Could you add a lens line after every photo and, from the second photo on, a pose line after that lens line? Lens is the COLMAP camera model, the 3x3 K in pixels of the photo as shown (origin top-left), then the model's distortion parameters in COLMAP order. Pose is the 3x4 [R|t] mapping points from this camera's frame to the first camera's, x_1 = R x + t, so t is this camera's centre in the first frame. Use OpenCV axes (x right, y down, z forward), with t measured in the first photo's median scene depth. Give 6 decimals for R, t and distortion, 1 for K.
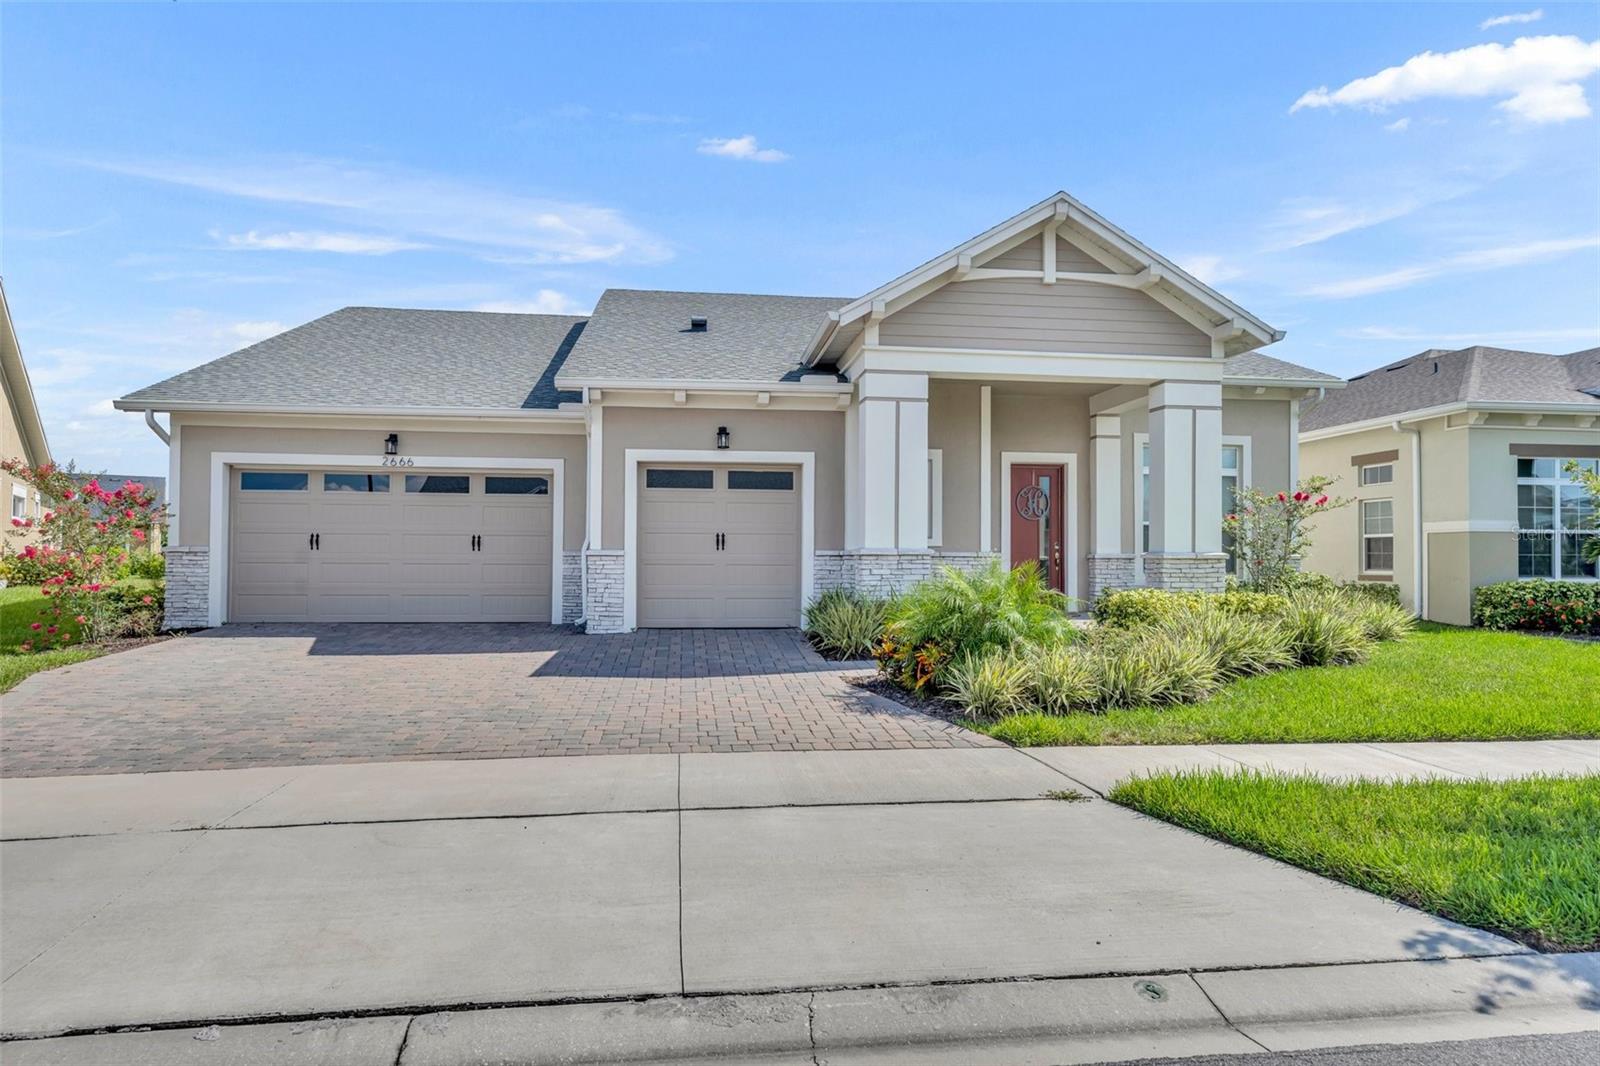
lens RADIAL K [[662.4, 0, 800.0], [0, 662.4, 533.0], [0, 0, 1]] dist [-0.000051, 0.000476]
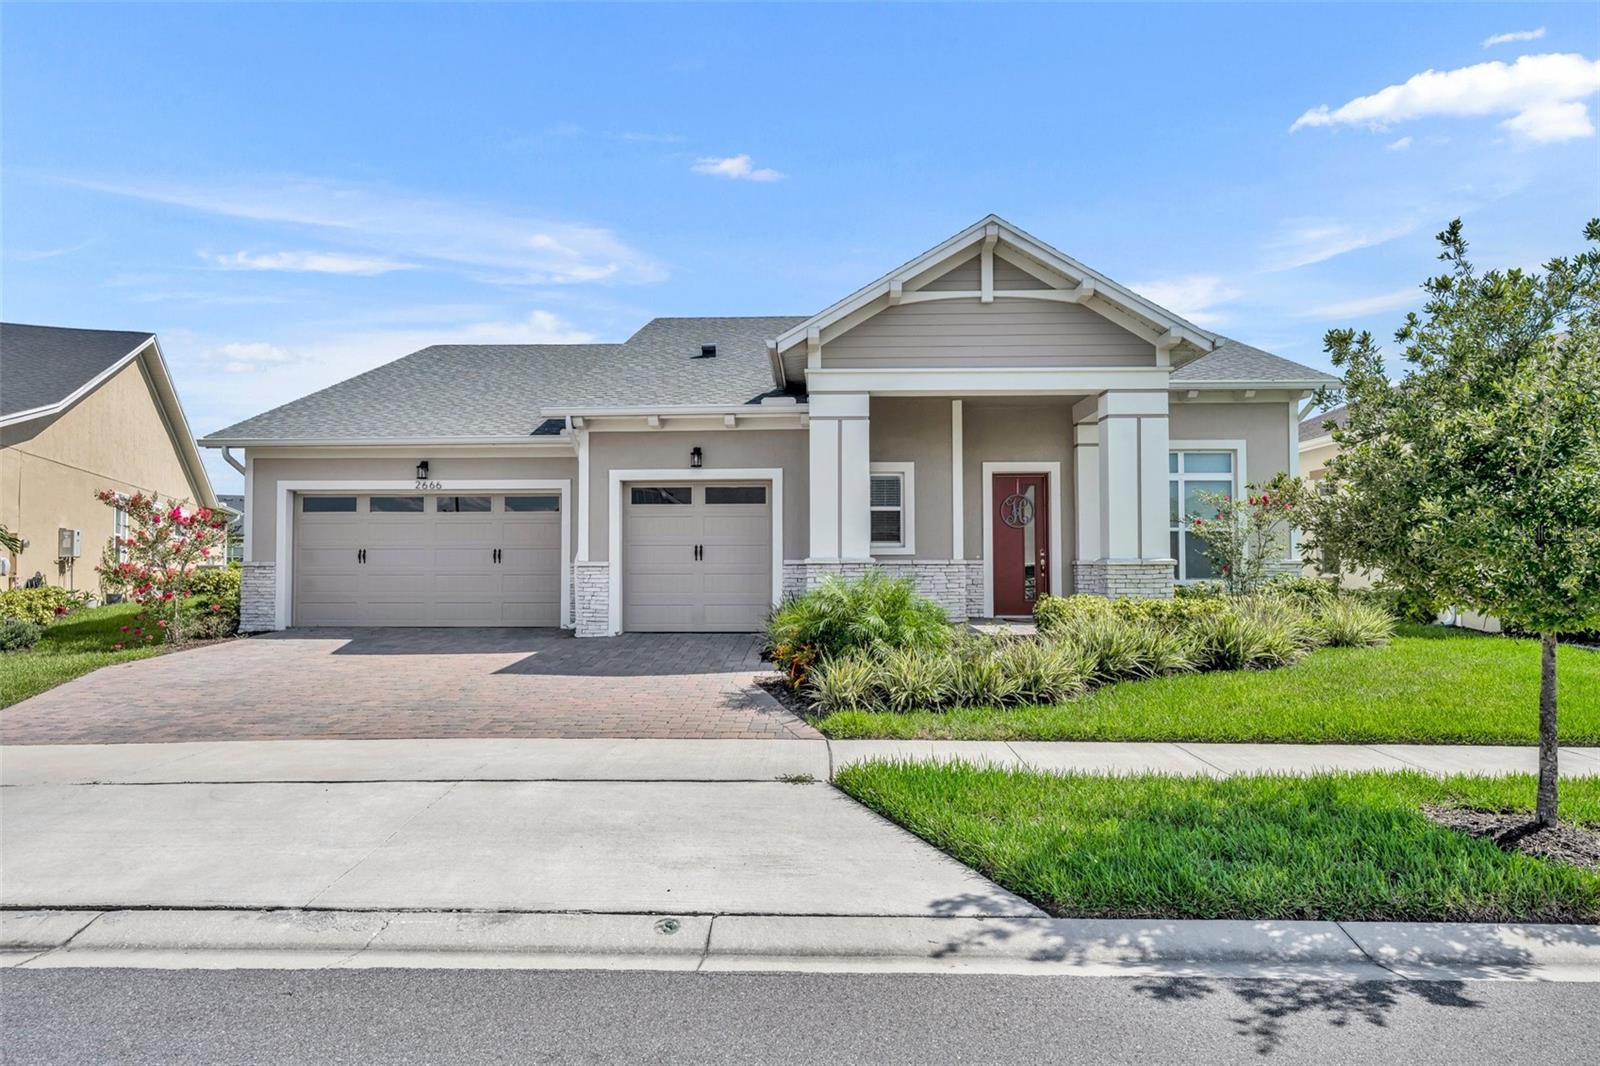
lens RADIAL K [[639.0, 0, 796.5], [0, 639.0, 536.2], [0, 0, 1]] dist [-0.000825, 0.000224]
pose [[0.994316, -0.013432, -0.105620, 0.176568], [0.012440, 0.999872, -0.010050, -0.001852], [0.105742, 0.008679, 0.994356, -0.028738]]
